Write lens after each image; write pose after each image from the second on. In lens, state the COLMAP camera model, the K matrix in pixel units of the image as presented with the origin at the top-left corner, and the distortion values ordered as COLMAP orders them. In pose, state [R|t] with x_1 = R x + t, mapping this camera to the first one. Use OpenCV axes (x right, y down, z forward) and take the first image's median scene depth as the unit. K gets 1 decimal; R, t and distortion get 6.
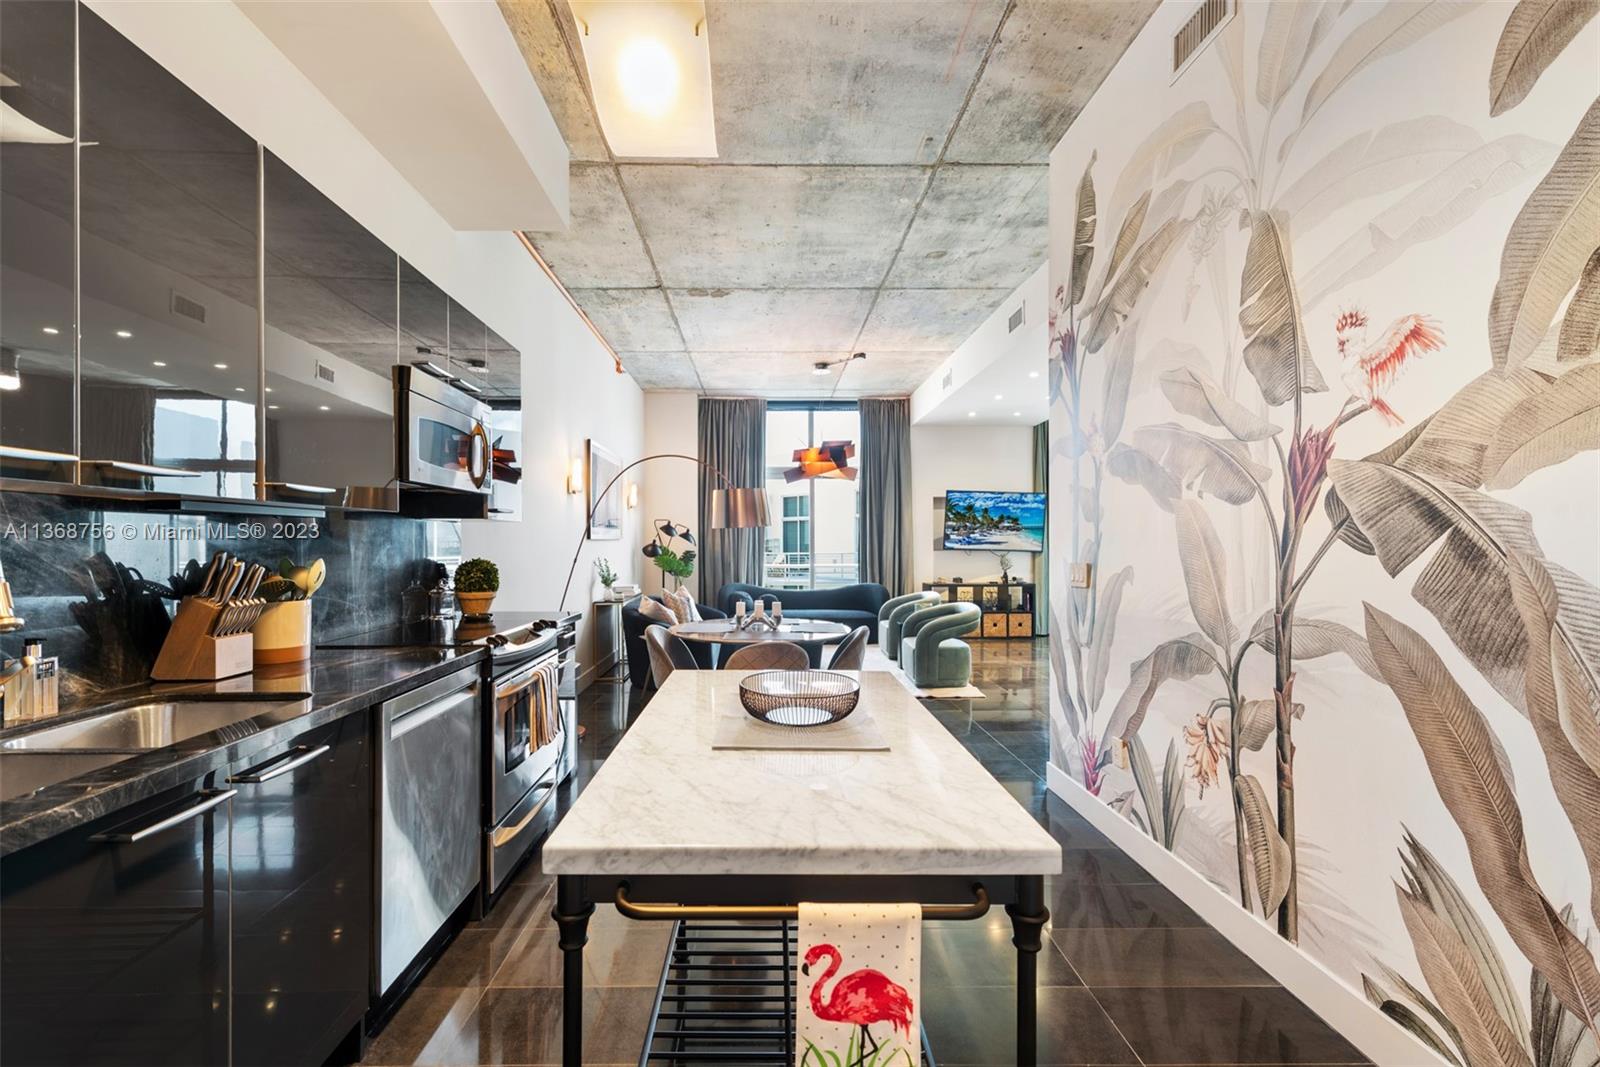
lens RADIAL K [[640.8, 0, 784.1], [0, 640.8, 559.7], [0, 0, 1]] dist [0.011439, -0.002029]
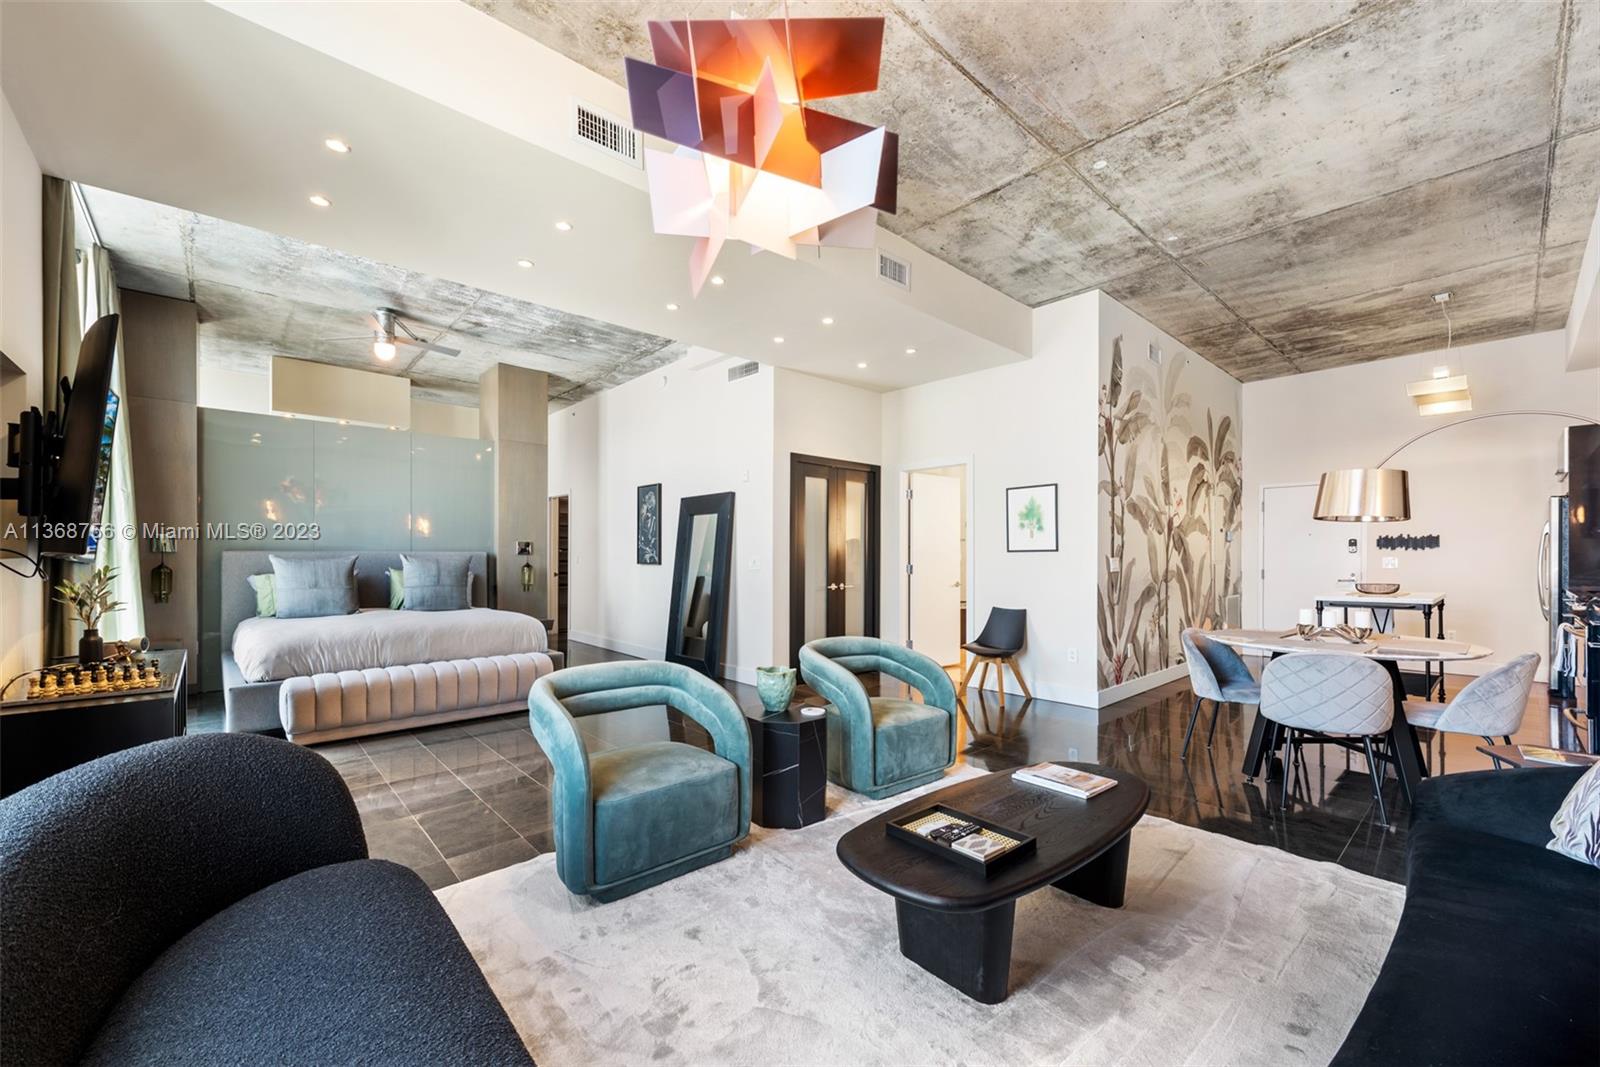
lens RADIAL K [[640.8, 0, 810.9], [0, 640.8, 559.5], [0, 0, 1]] dist [0.011439, -0.002029]
pose [[-0.645954, 0.001598, 0.763374, -0.193306], [0.020782, 0.999664, 0.015492, -0.018800], [-0.763093, 0.025872, -0.645770, 1.608508]]
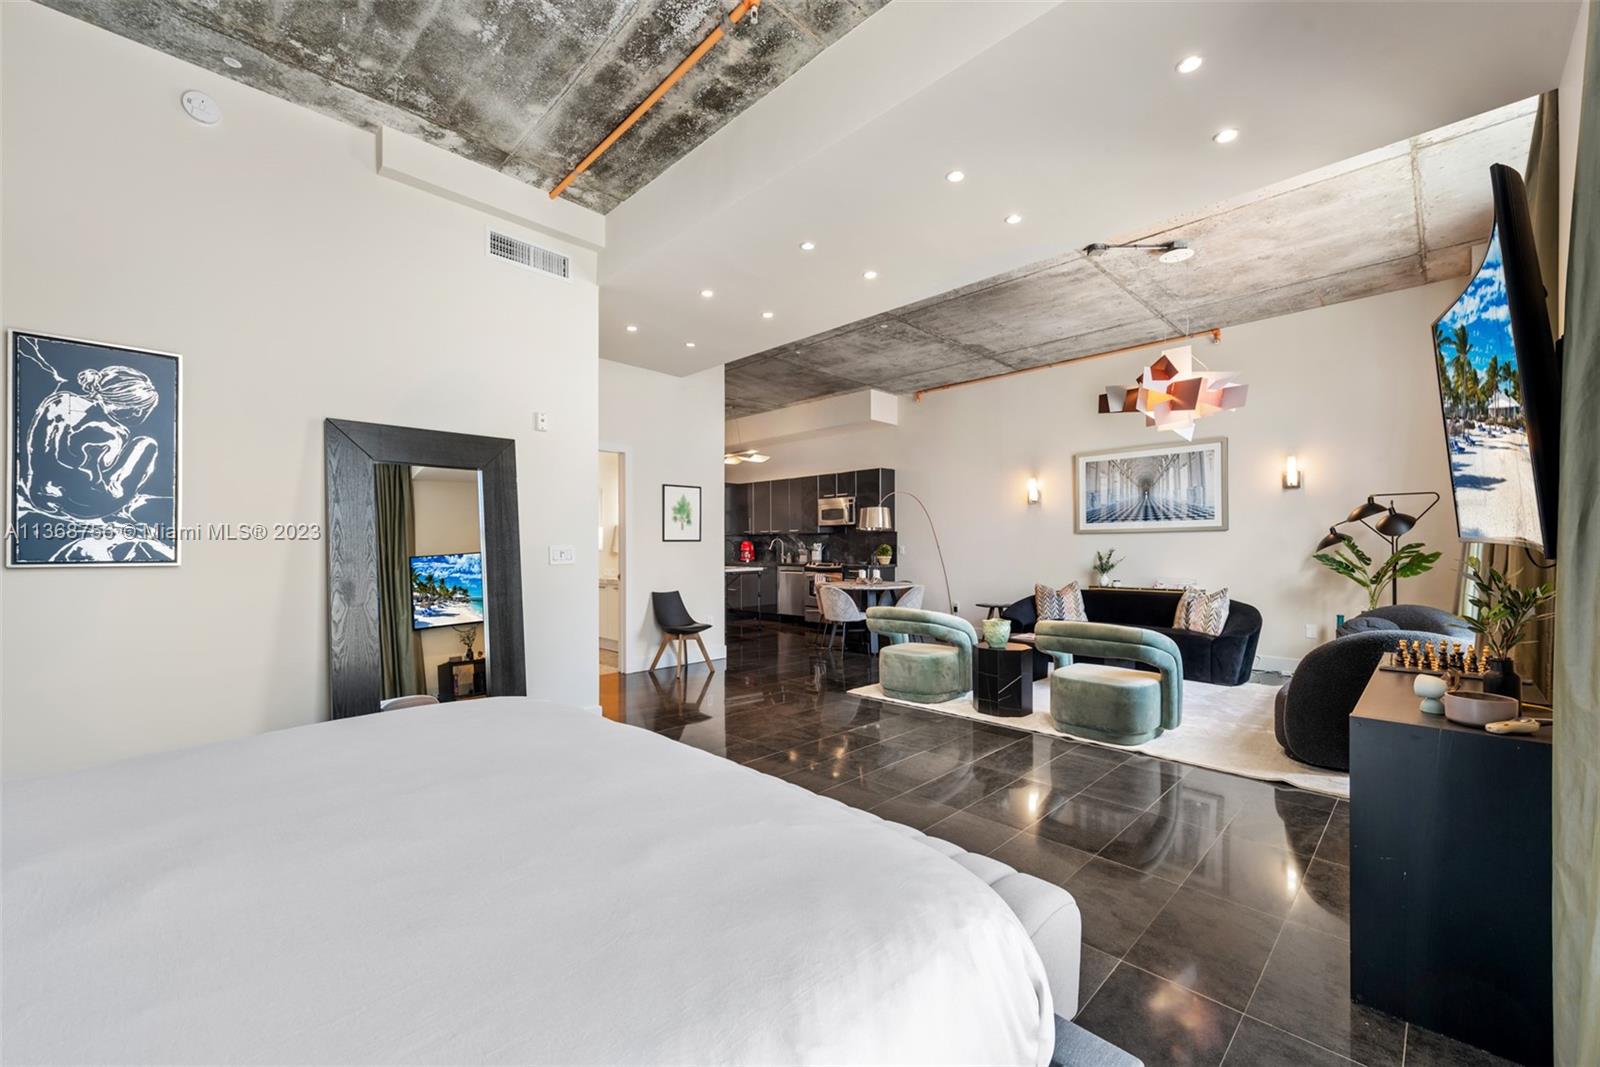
lens RADIAL K [[640.8, 0, 794.9], [0, 640.8, 548.4], [0, 0, 1]] dist [0.011439, -0.002029]
pose [[-0.738150, 0.007422, -0.674595, 1.058167], [-0.011802, 0.999644, 0.023912, -0.025921], [0.674533, 0.025612, -0.737800, 1.713804]]
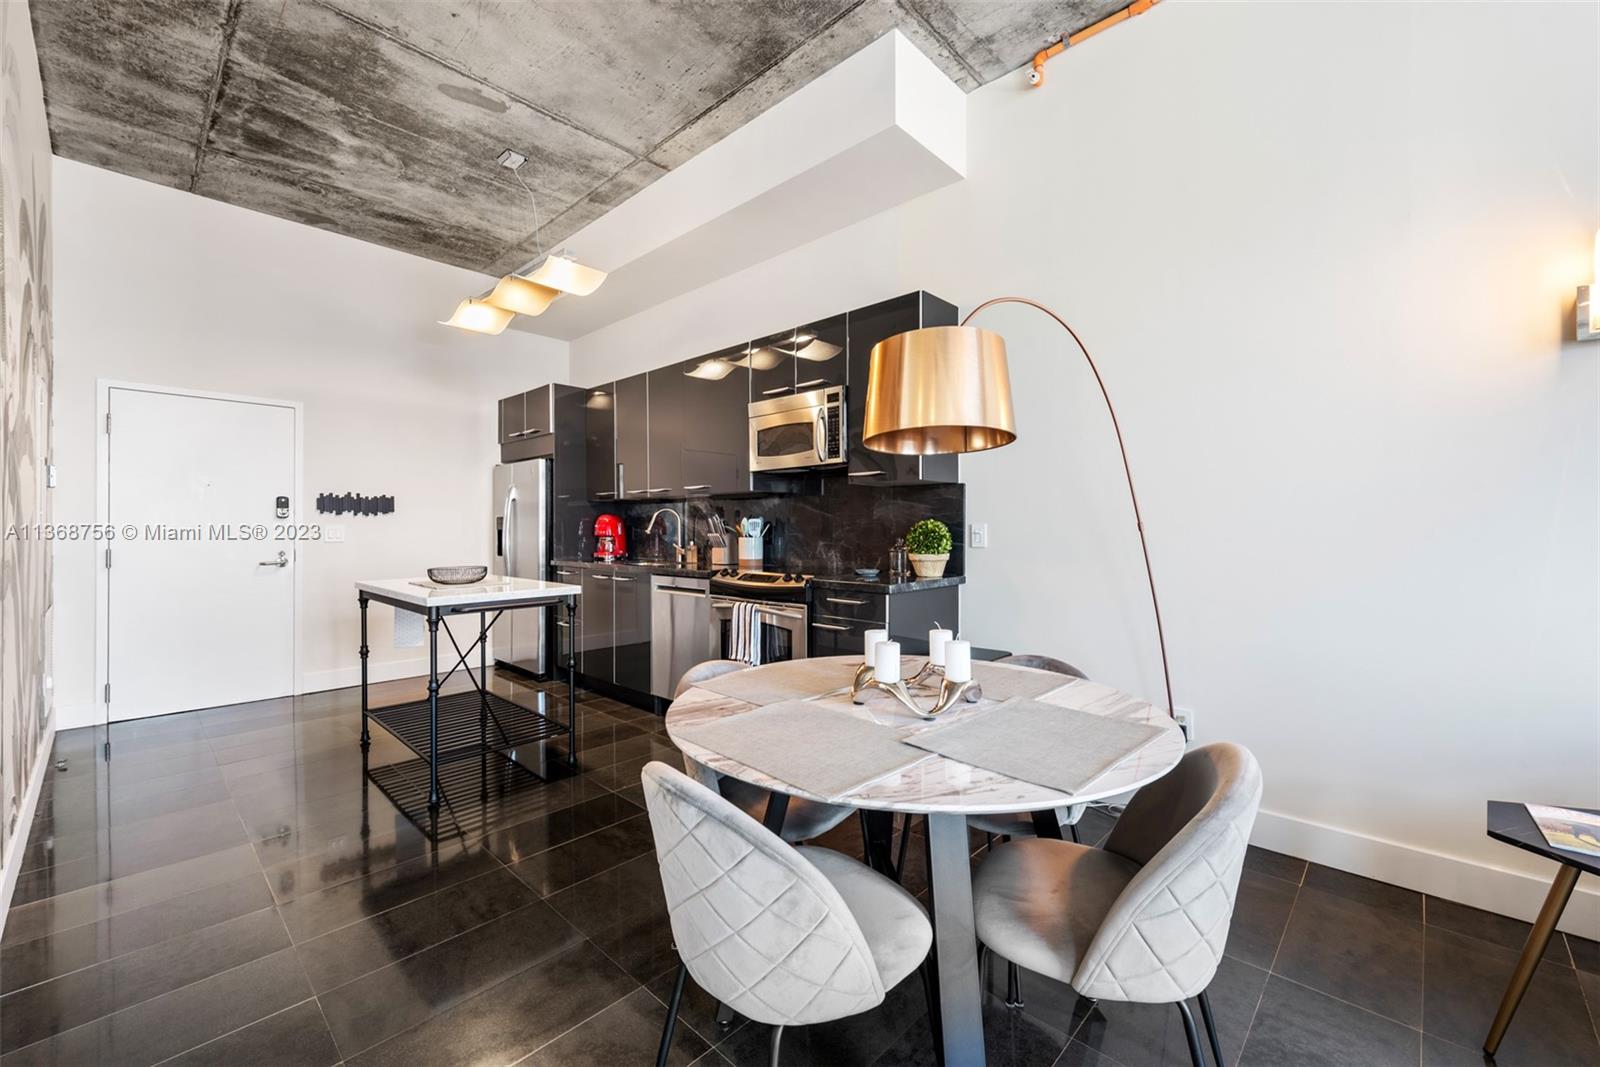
lens RADIAL K [[640.8, 0, 834.0], [0, 640.8, 531.0], [0, 0, 1]] dist [0.011439, -0.002029]
pose [[-0.698270, 0.008754, -0.715781, 0.210662], [-0.013270, 0.999595, 0.025170, -0.001981], [0.715712, 0.027074, -0.697871, 0.960828]]
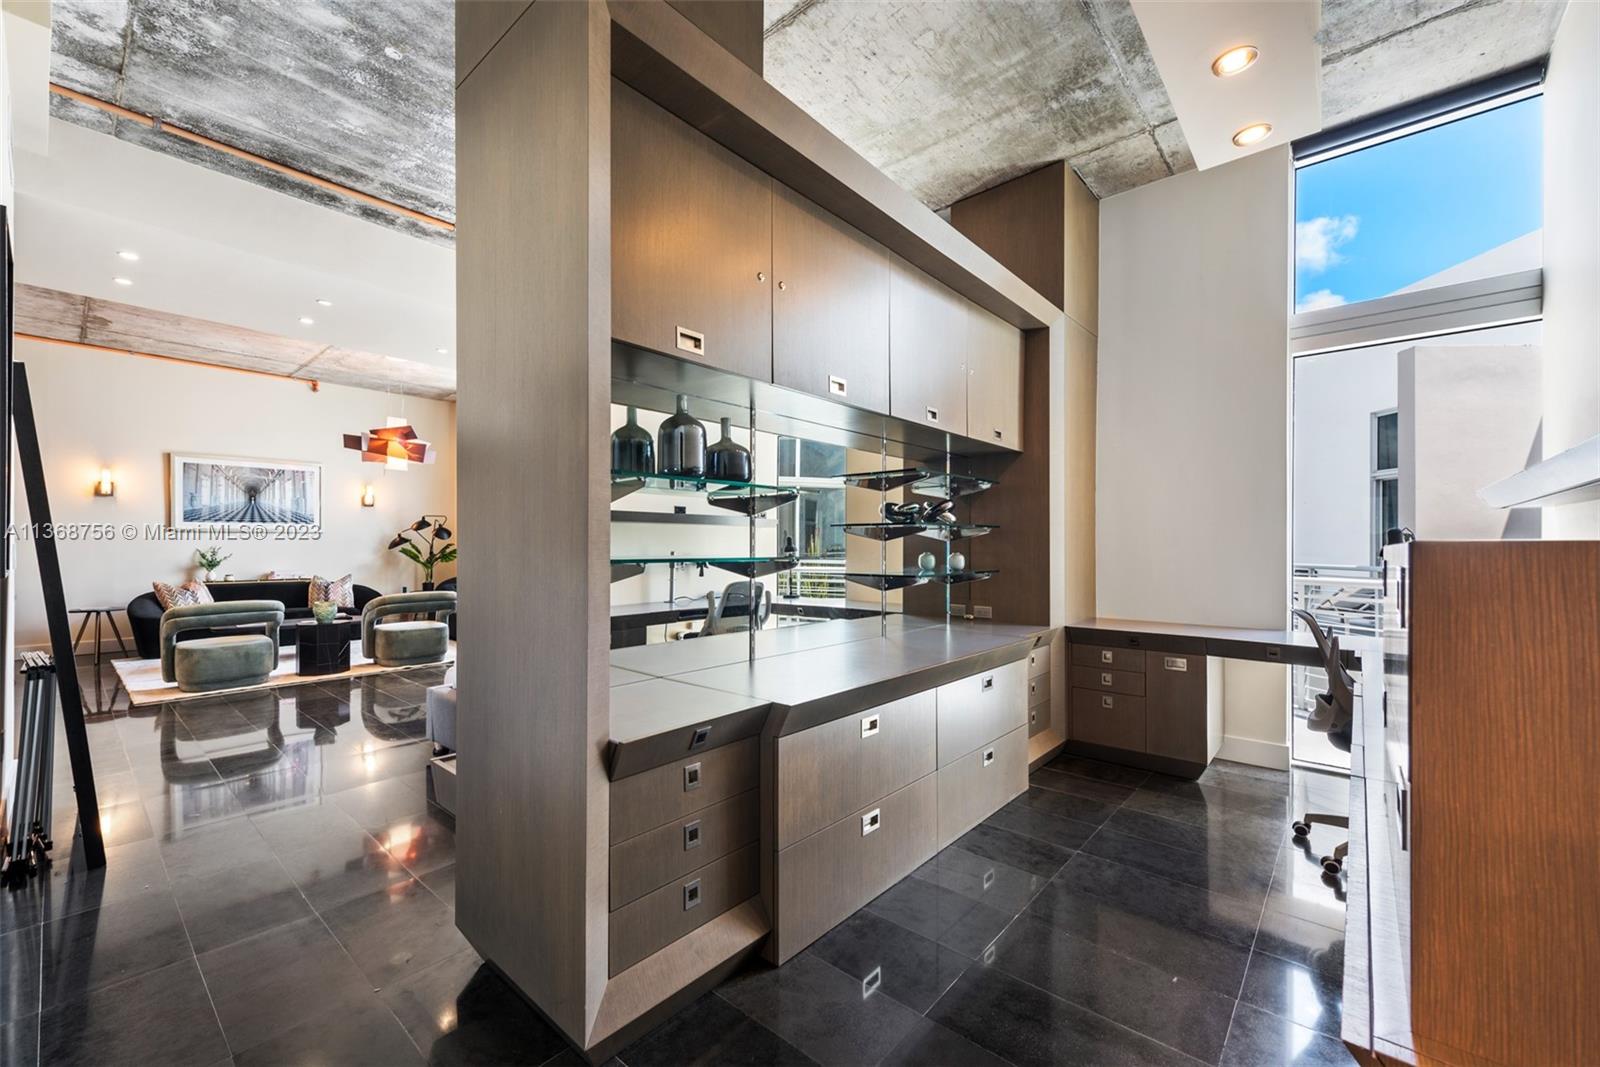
lens RADIAL K [[640.8, 0, 809.9], [0, 640.8, 540.7], [0, 0, 1]] dist [0.011439, -0.002029]
pose [[0.736050, 0.001801, -0.676925, 1.651206], [-0.025275, 0.999372, -0.024823, -0.011668], [0.676455, 0.035380, 0.735634, 1.007640]]
